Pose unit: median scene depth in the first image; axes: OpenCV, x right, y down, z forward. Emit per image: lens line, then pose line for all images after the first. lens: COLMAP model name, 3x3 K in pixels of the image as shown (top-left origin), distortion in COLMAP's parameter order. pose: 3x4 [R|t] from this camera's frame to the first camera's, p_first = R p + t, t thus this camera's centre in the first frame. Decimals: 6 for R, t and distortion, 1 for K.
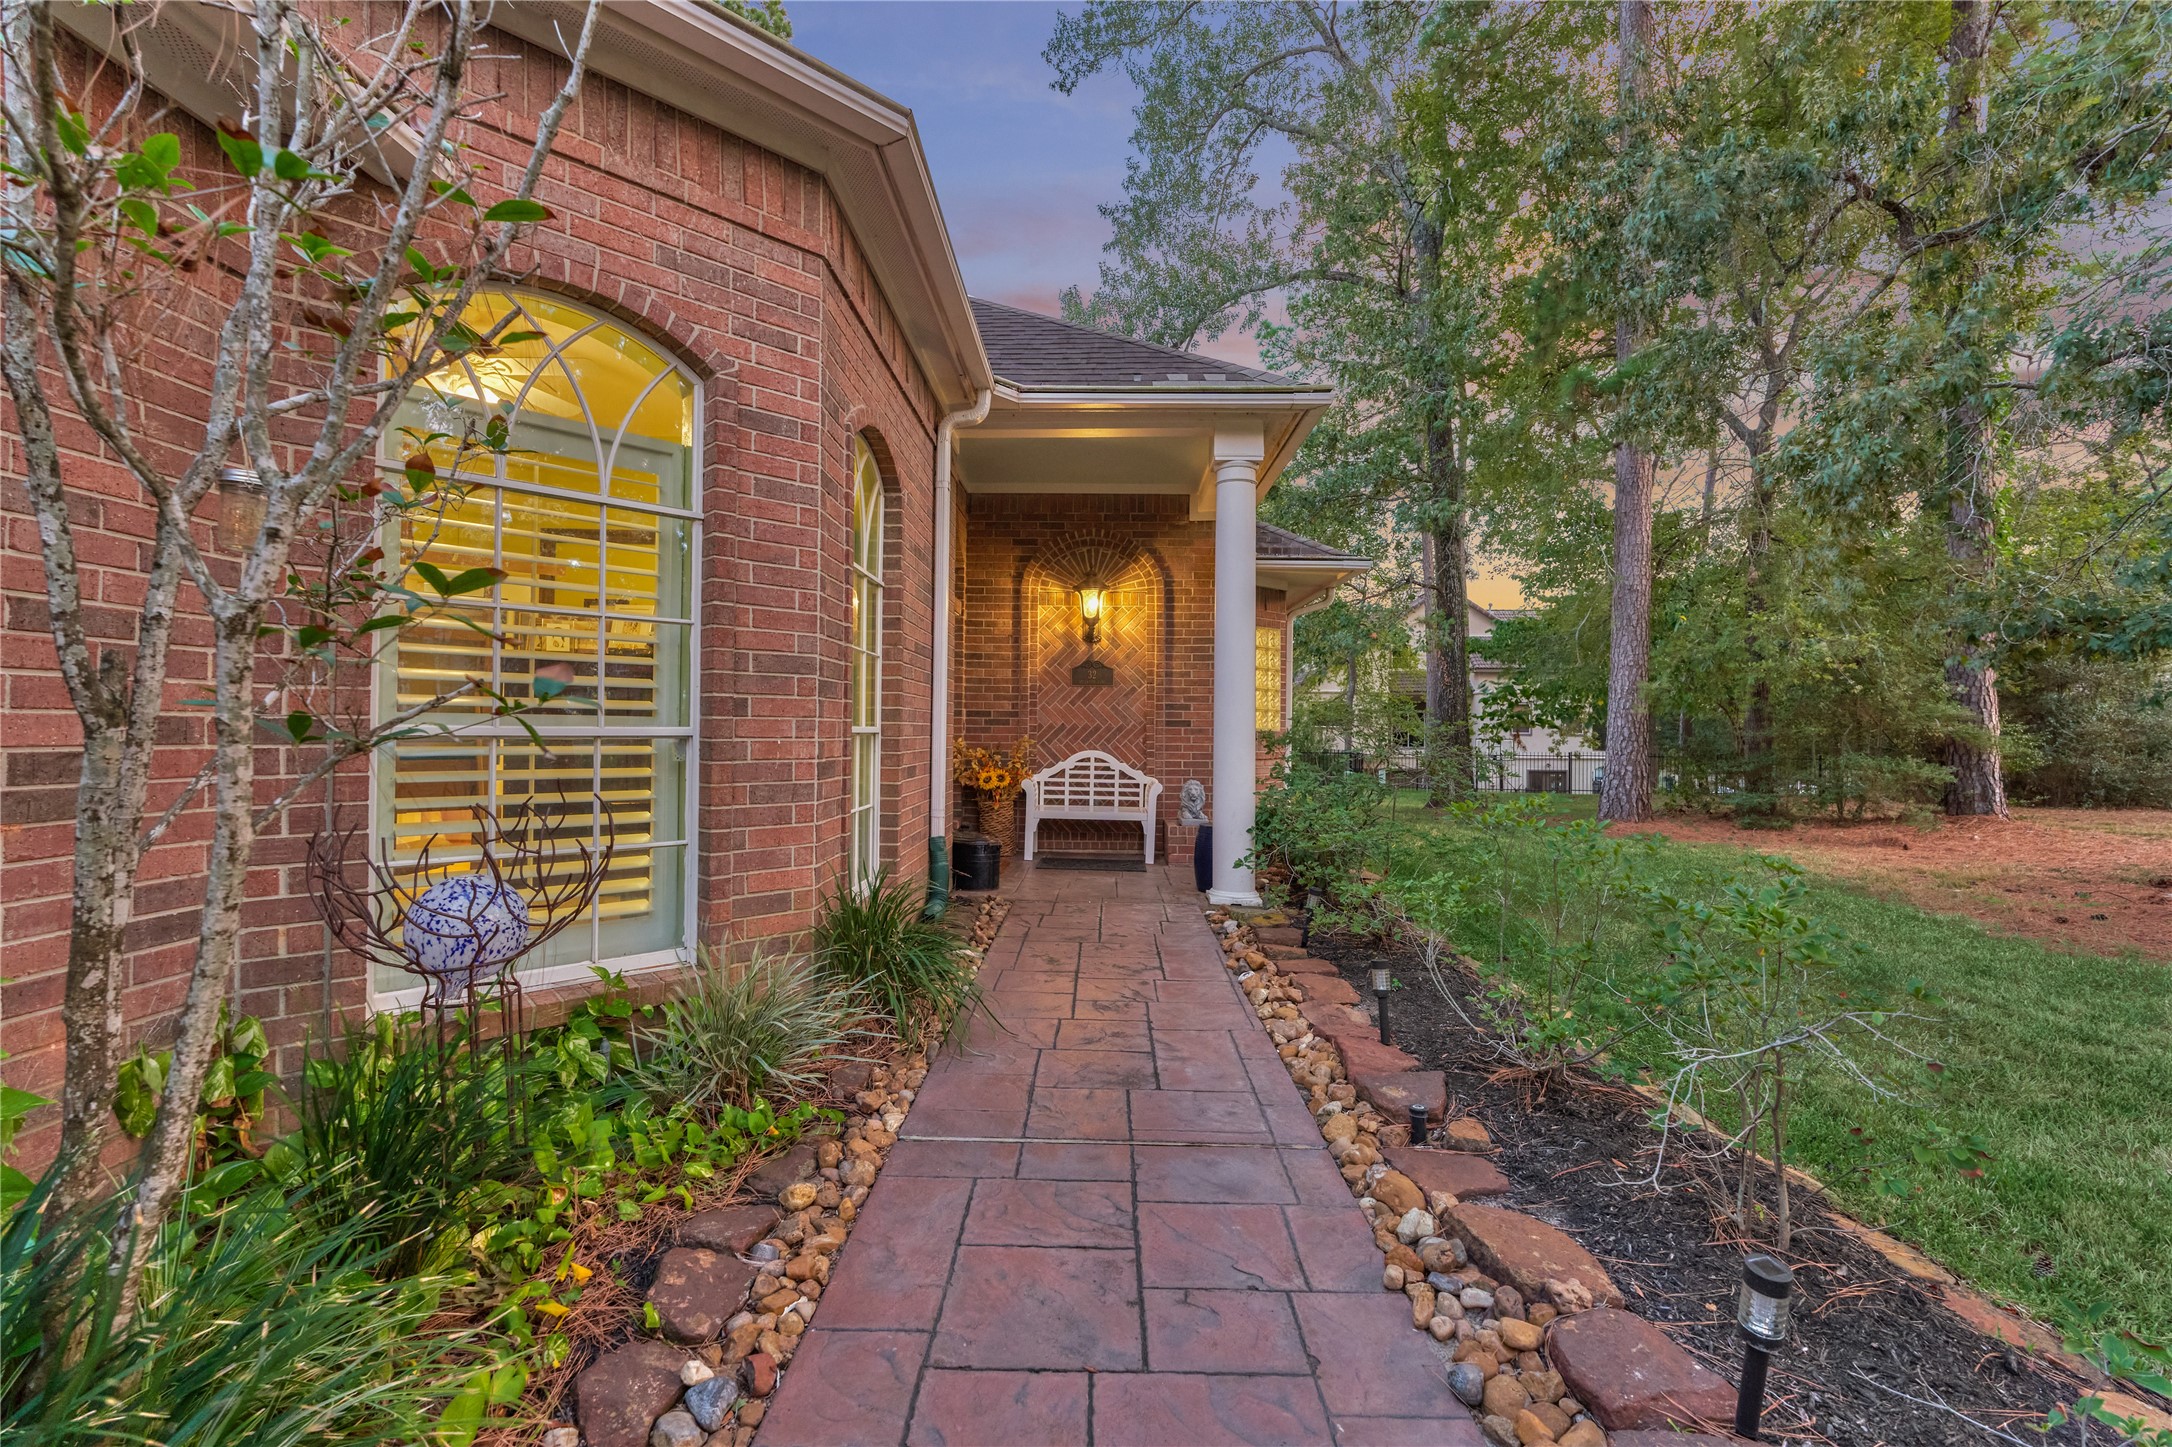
lens RADIAL K [[967.1, 0, 1085.2], [0, 967.1, 719.8], [0, 0, 1]] dist [-0.000251, -0.000010]
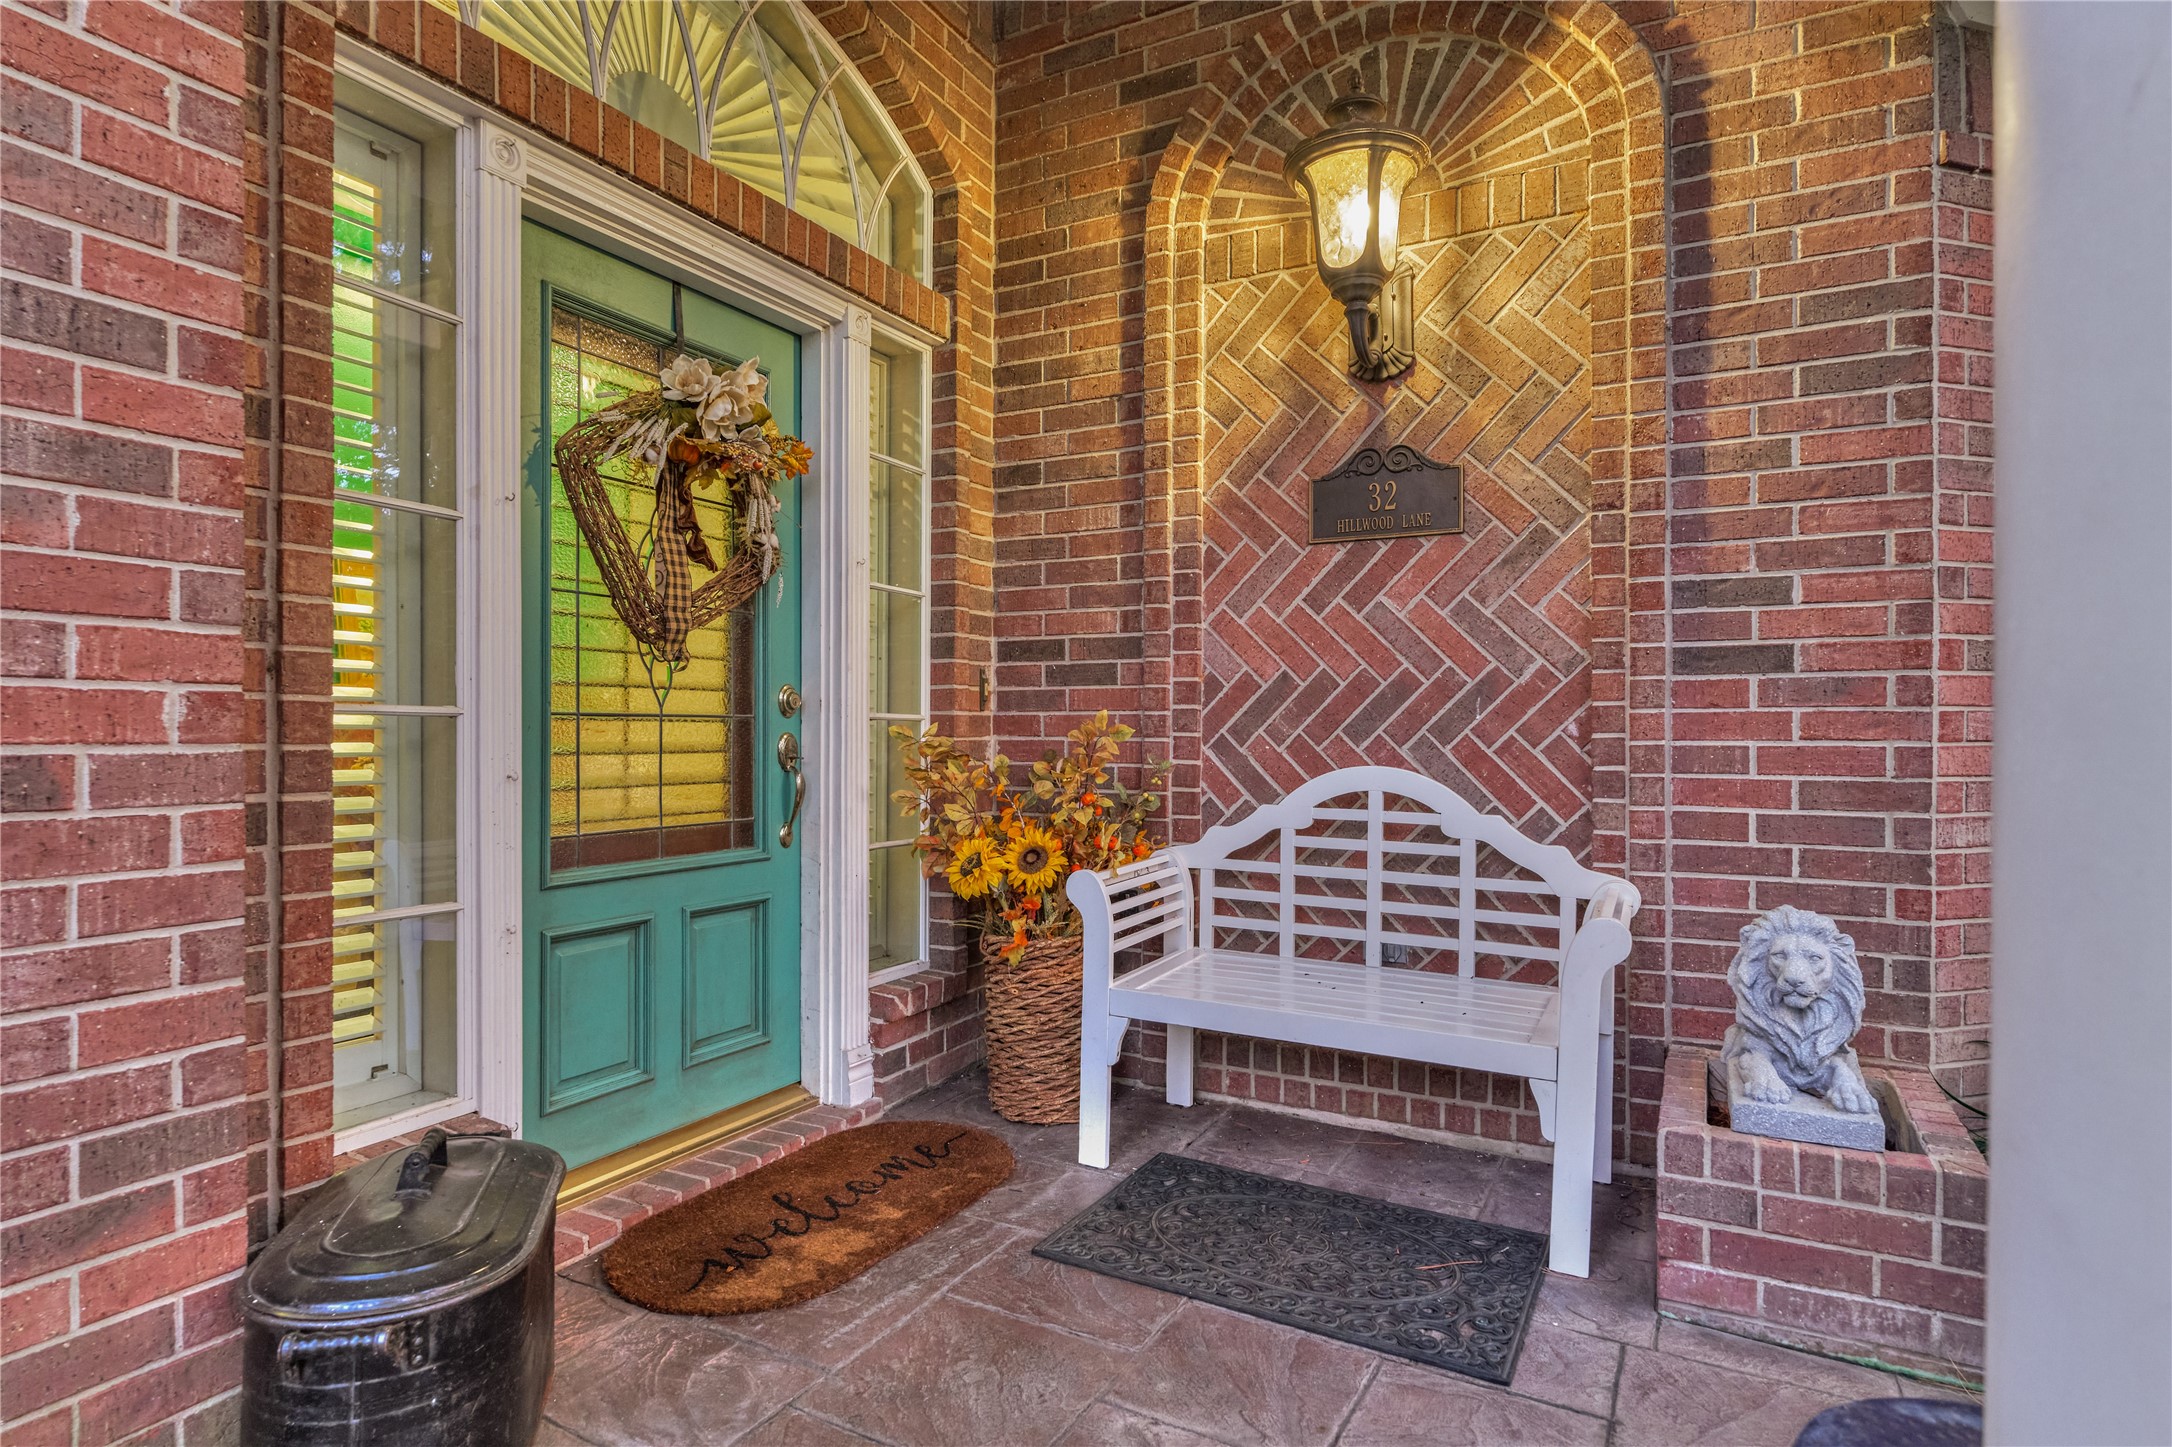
lens RADIAL K [[1150.5, 0, 1083.6], [0, 1150.5, 734.9], [0, 0, 1]] dist [-0.000583, -0.000196]
pose [[0.890109, -0.002369, -0.455741, 0.082933], [0.002442, 0.999997, -0.000429, 0.022570], [0.455740, -0.000731, 0.890112, 0.668097]]
